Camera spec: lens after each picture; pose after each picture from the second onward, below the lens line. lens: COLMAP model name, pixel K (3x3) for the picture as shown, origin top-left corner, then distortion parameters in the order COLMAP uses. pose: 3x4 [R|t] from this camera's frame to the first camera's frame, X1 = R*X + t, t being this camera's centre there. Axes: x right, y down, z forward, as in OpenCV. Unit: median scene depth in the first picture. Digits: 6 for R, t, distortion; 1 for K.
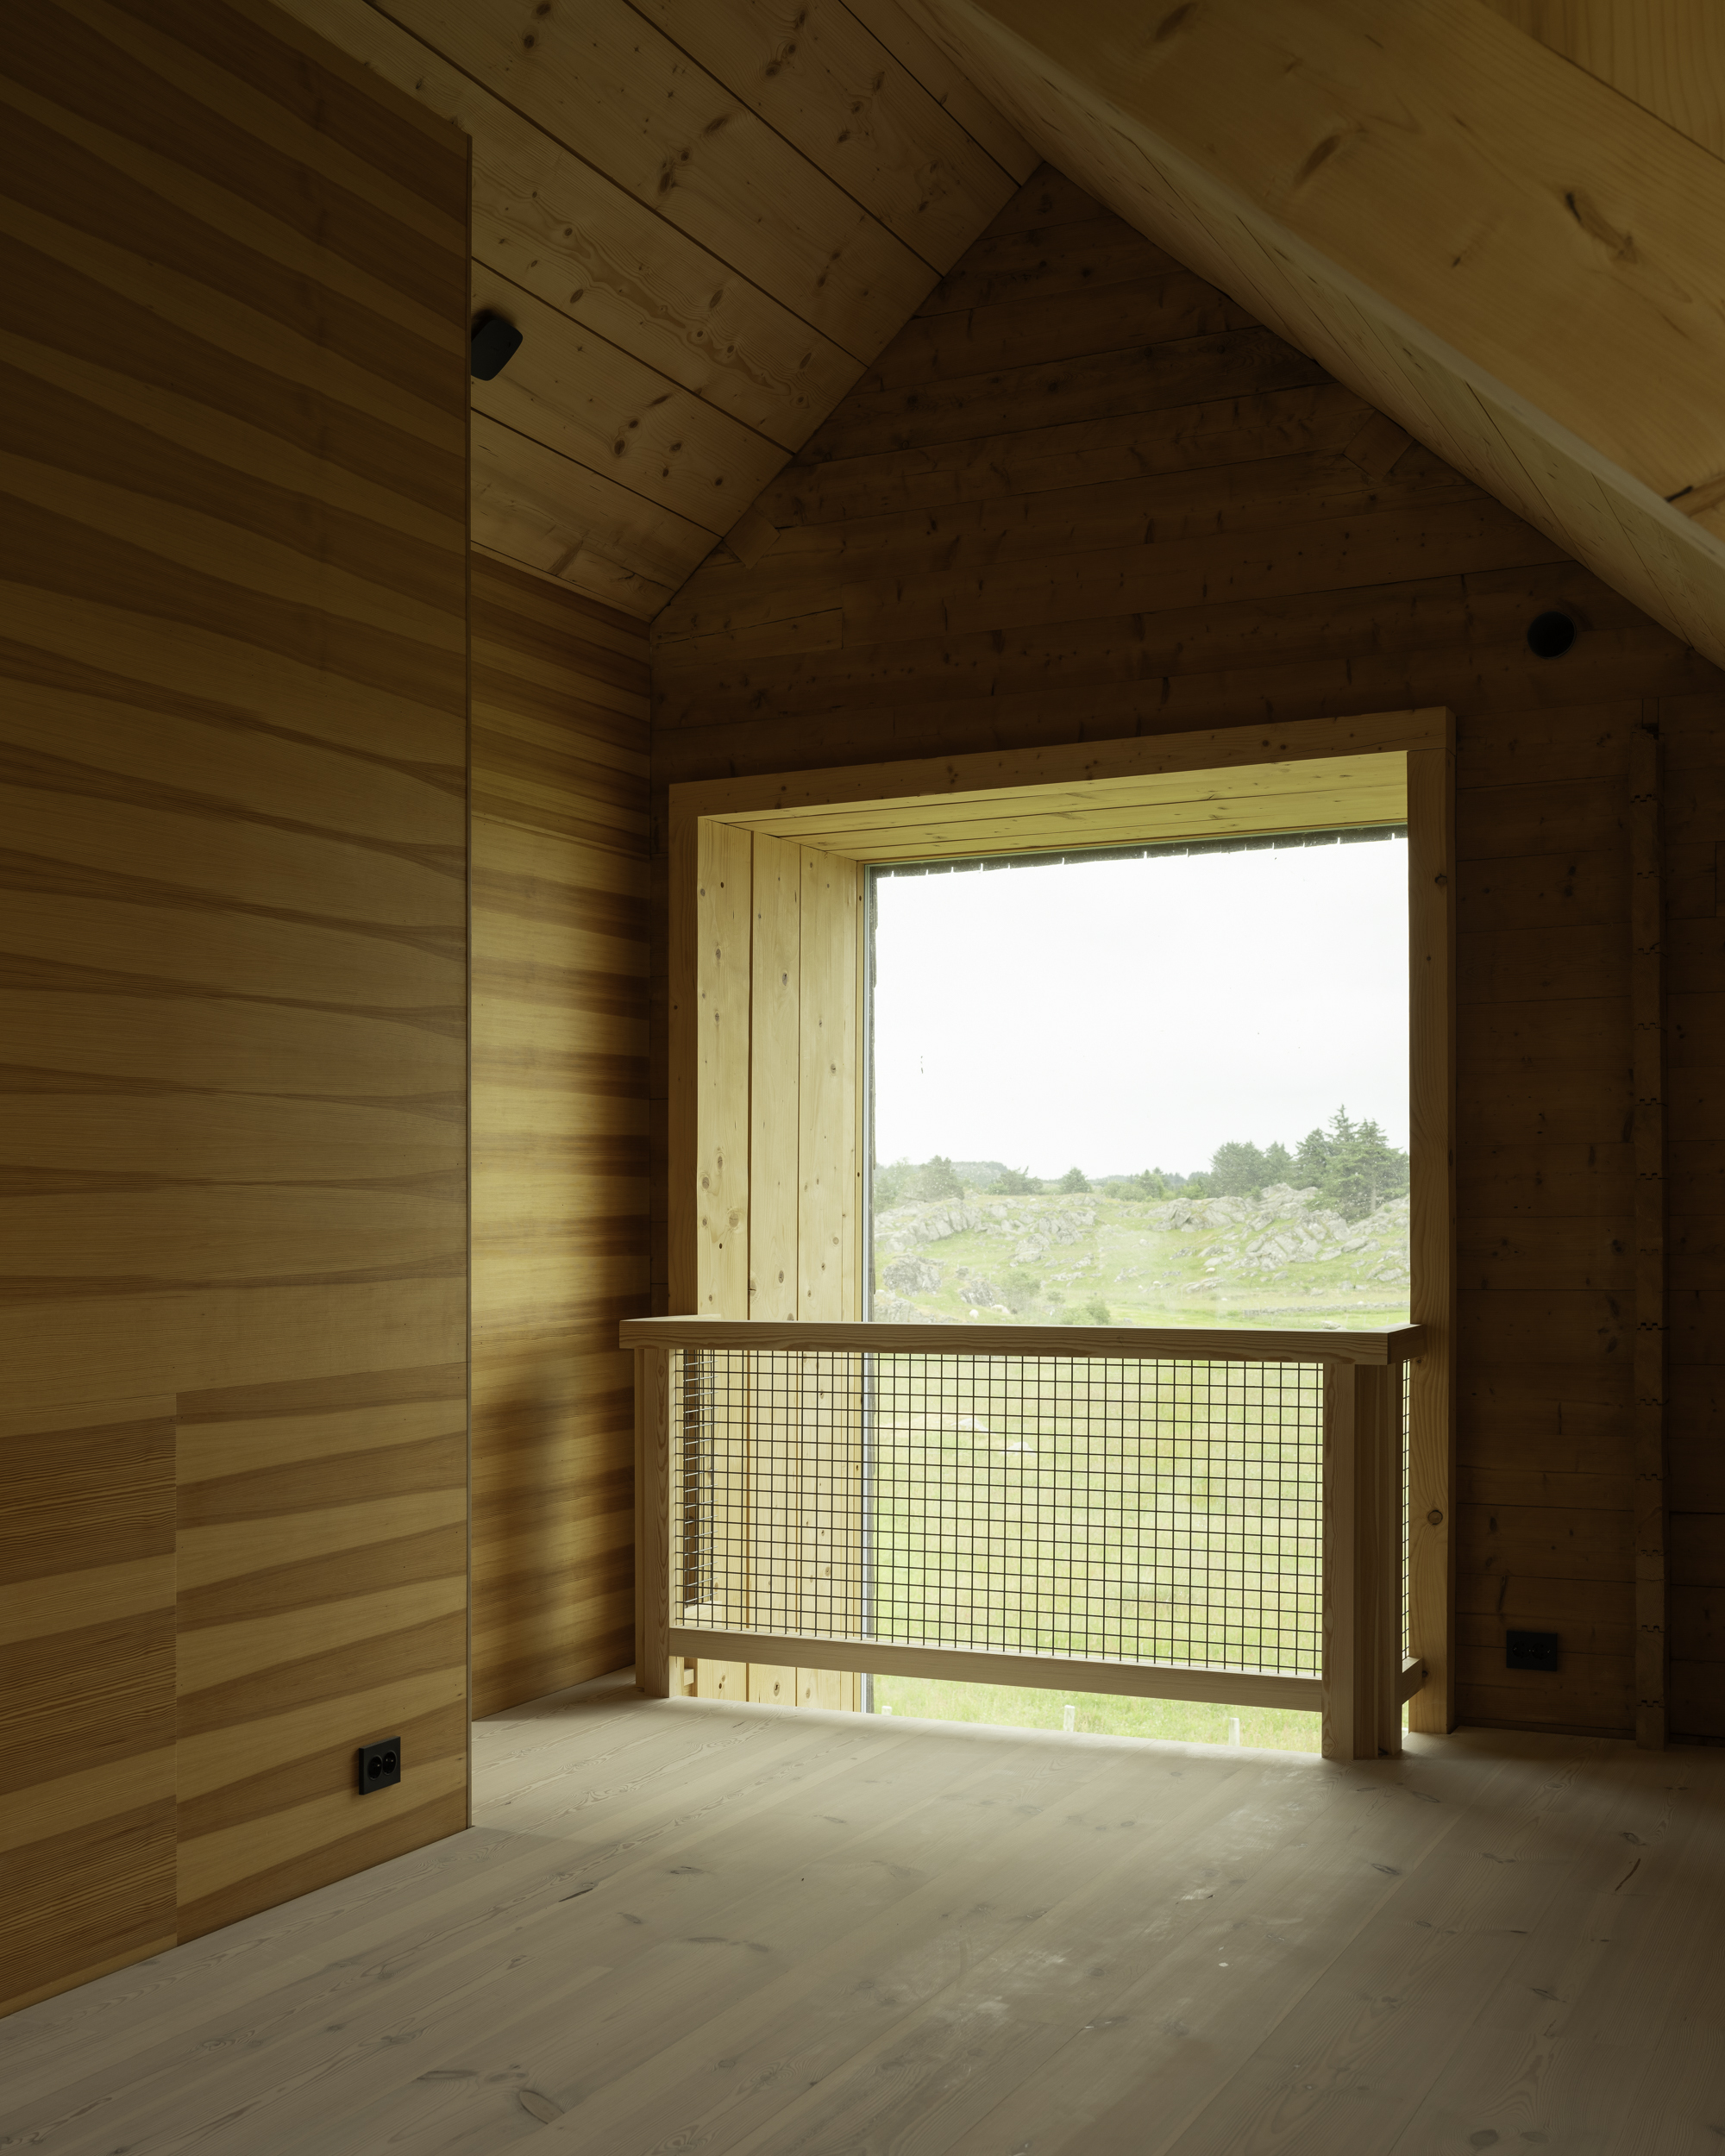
lens RADIAL K [[2415.4, 0, 831.7], [0, 2415.4, 1276.2], [0, 0, 1]] dist [0.010589, 0.000344]
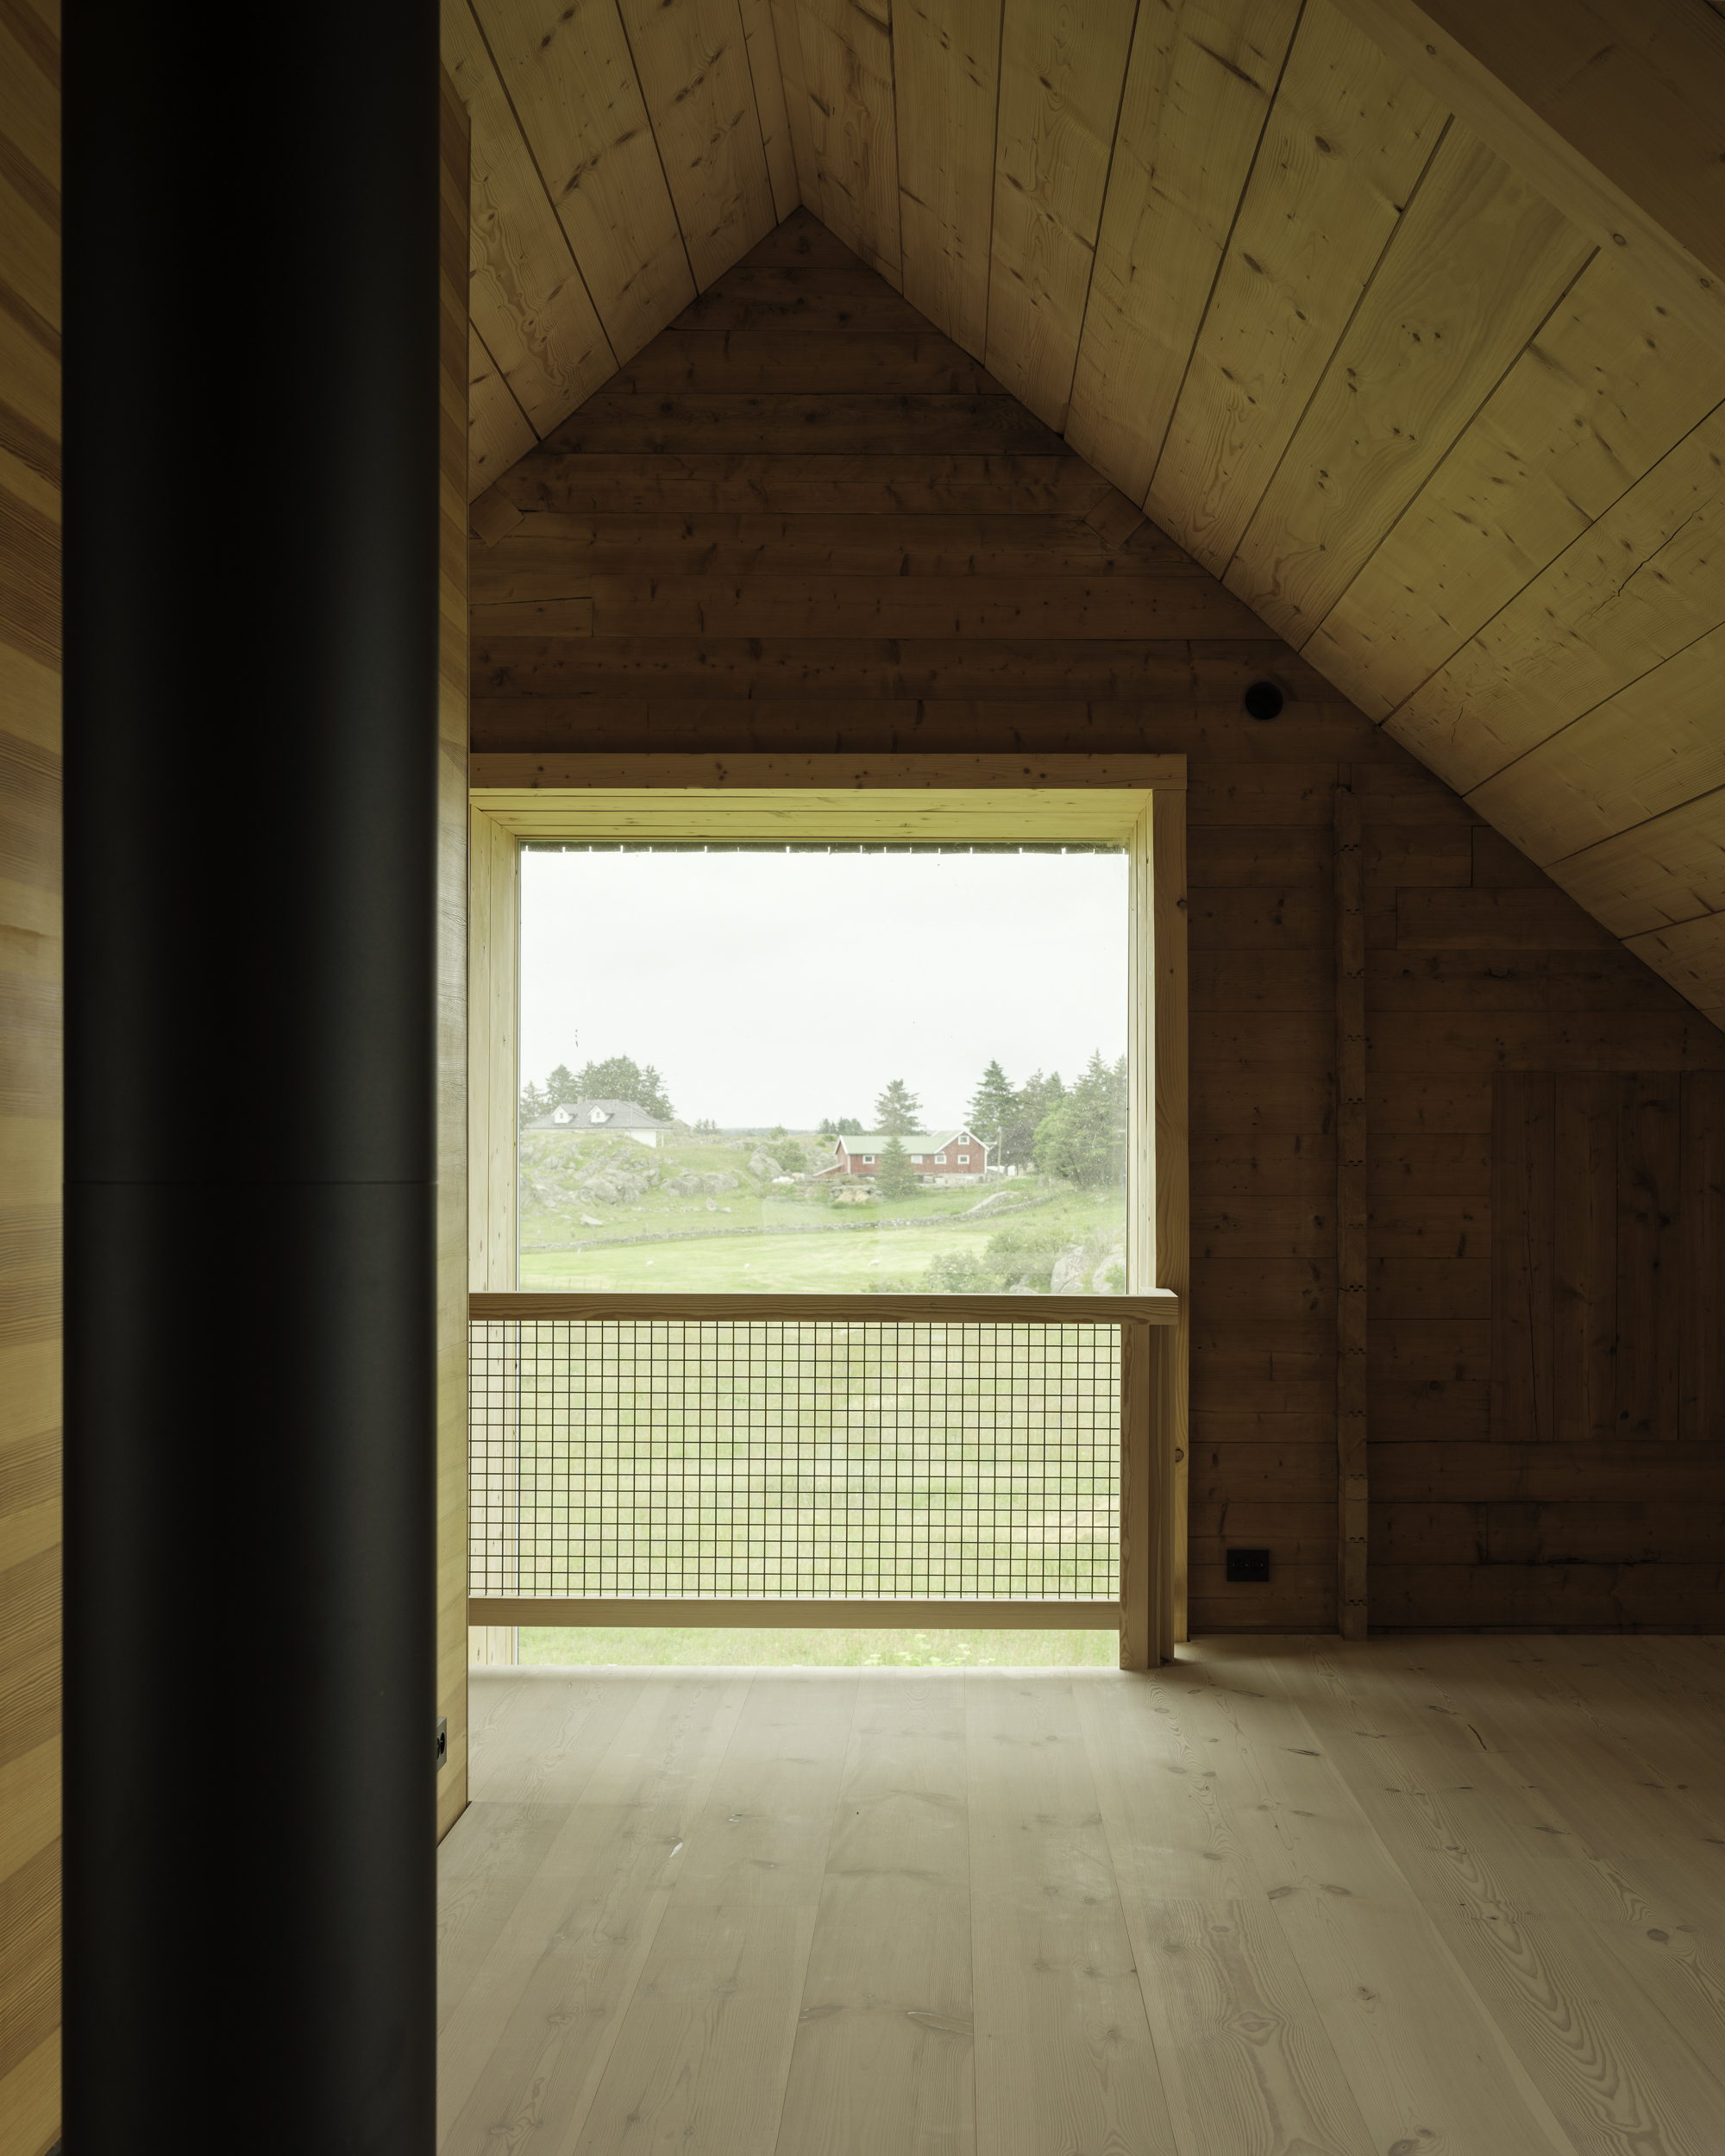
lens RADIAL K [[2412.9, 0, 937.5], [0, 2412.9, 1231.3], [0, 0, 1]] dist [0.015135, -0.014024]
pose [[0.901263, -0.001920, 0.433268, -0.351956], [0.001084, 0.999997, 0.002178, -0.009916], [-0.433271, -0.001493, 0.901262, 0.009870]]
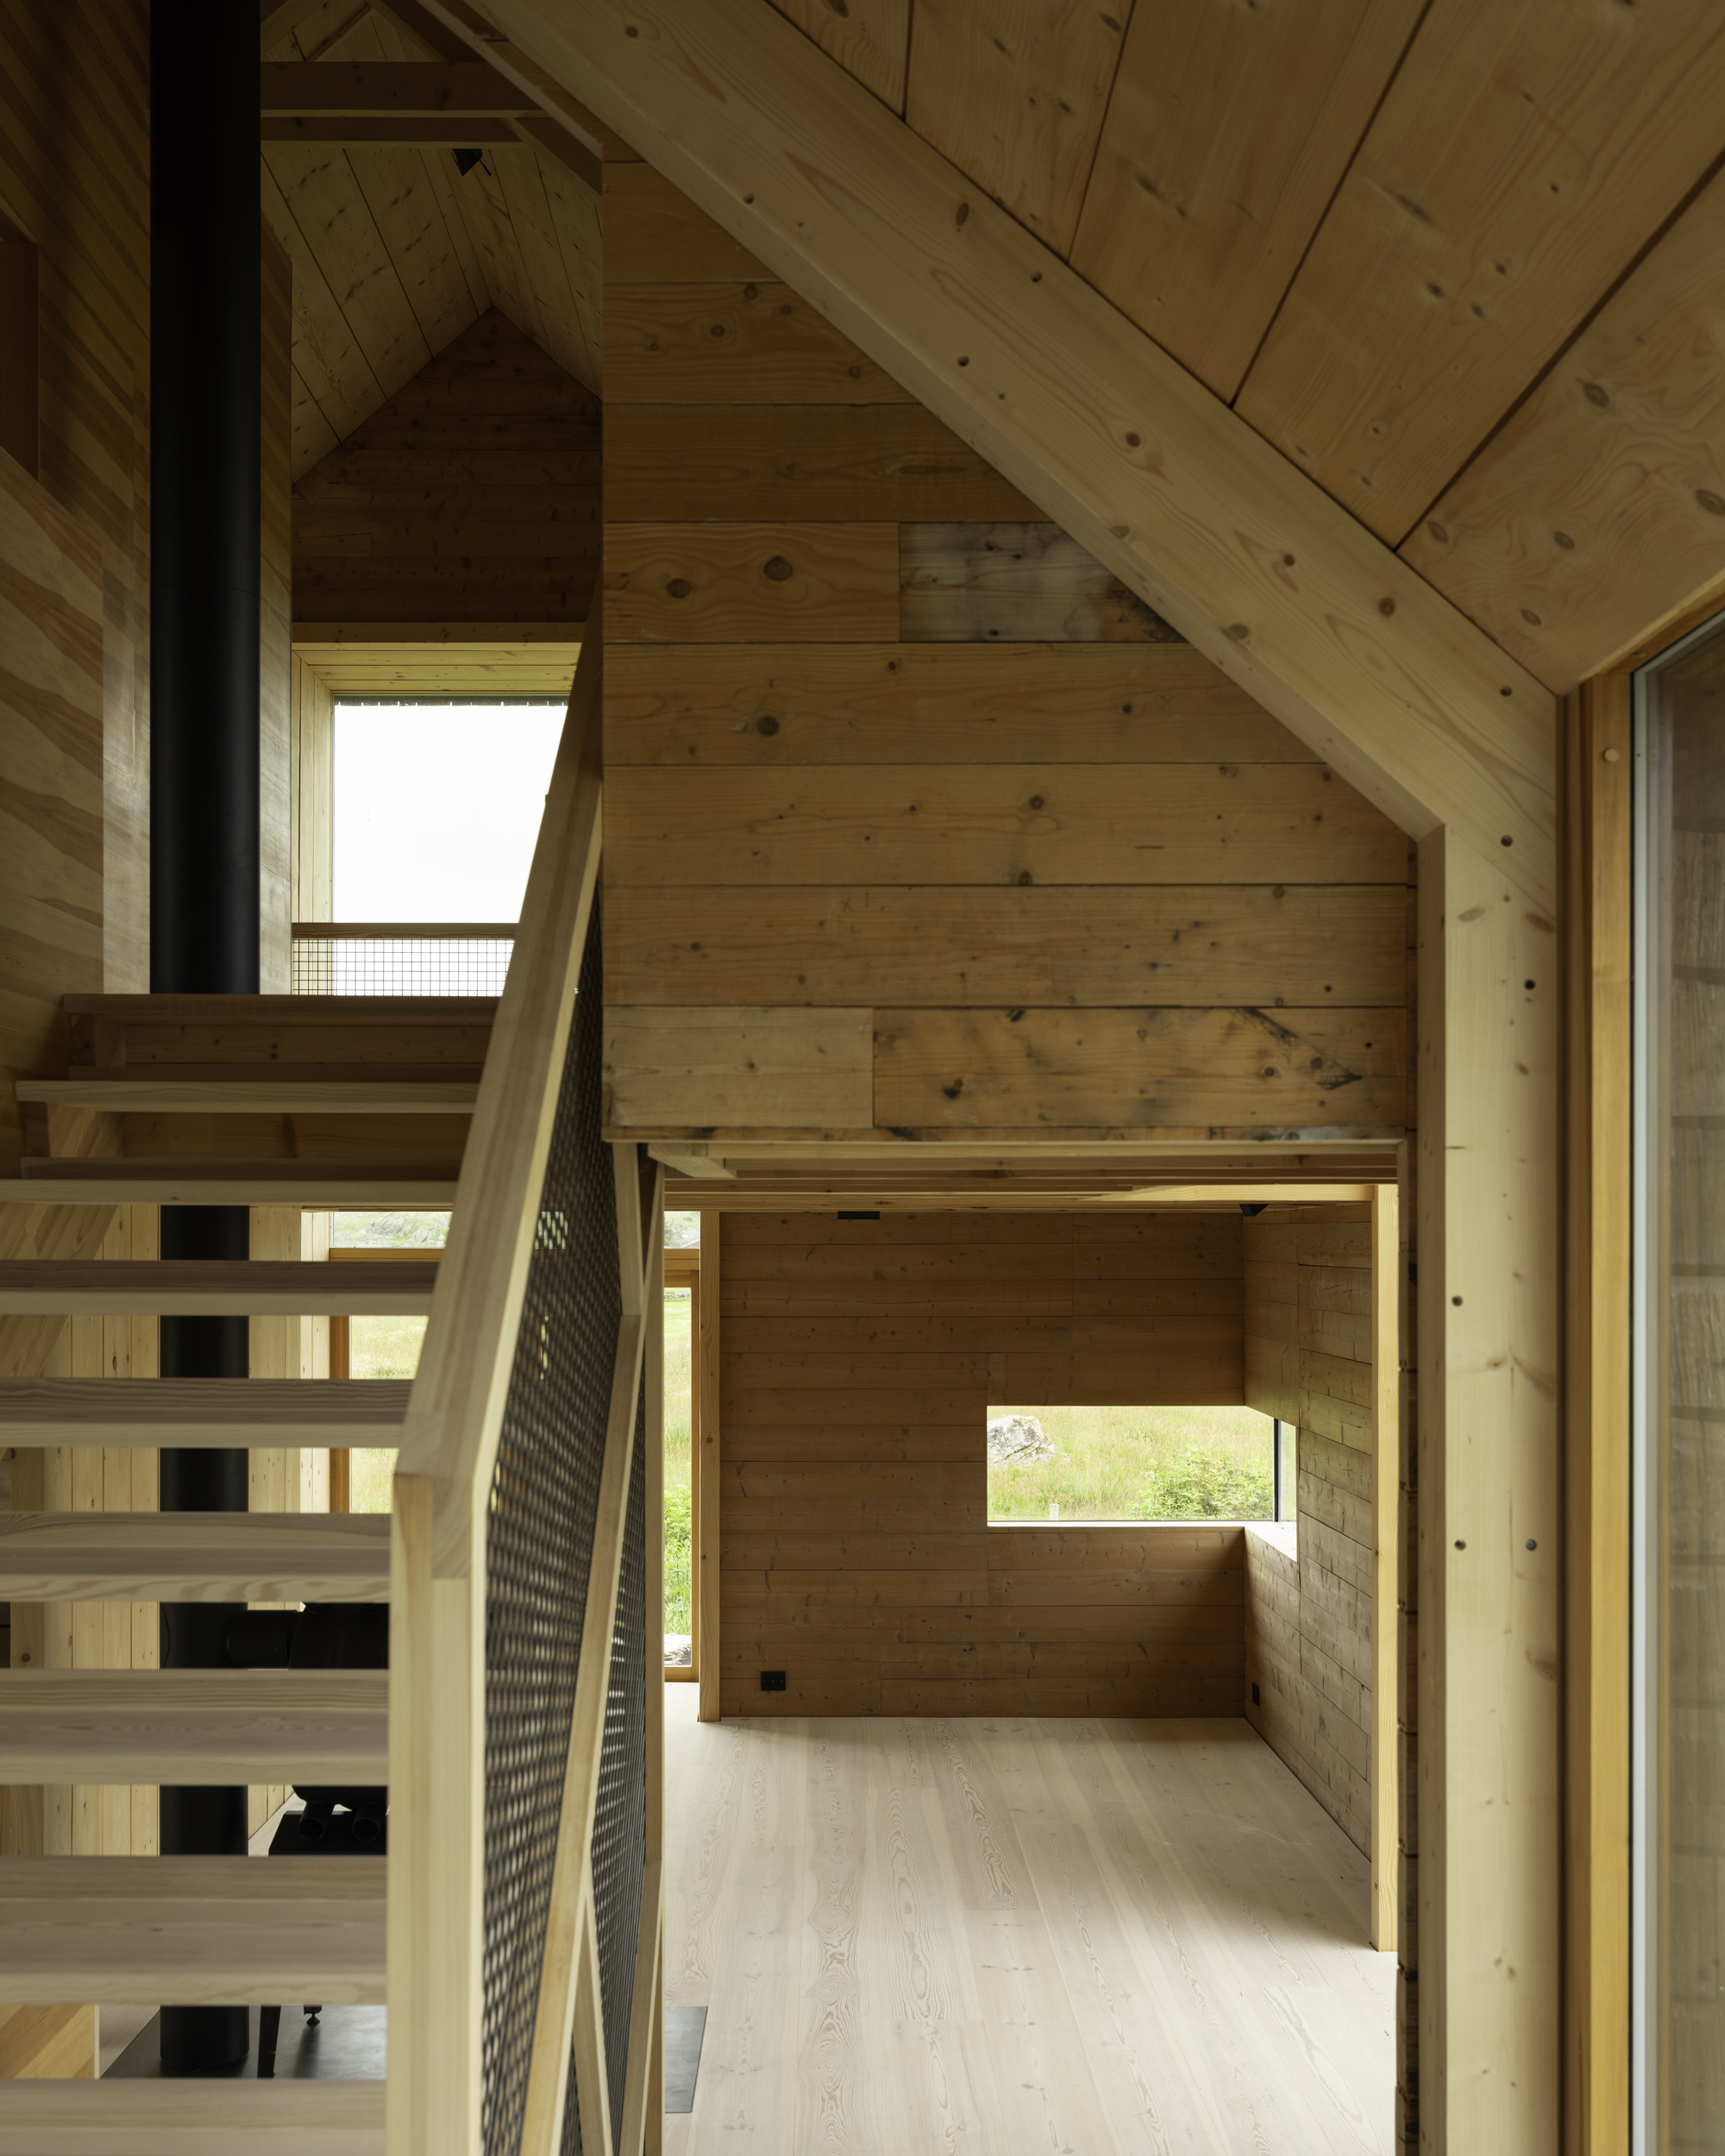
lens RADIAL K [[2415.4, 0, 831.7], [0, 2415.4, 1276.2], [0, 0, 1]] dist [0.010589, 0.000344]
pose [[0.897659, 0.002311, 0.440685, -0.533948], [0.004874, 0.999873, -0.015172, 0.332611], [-0.440664, 0.015767, 0.897533, -0.818338]]
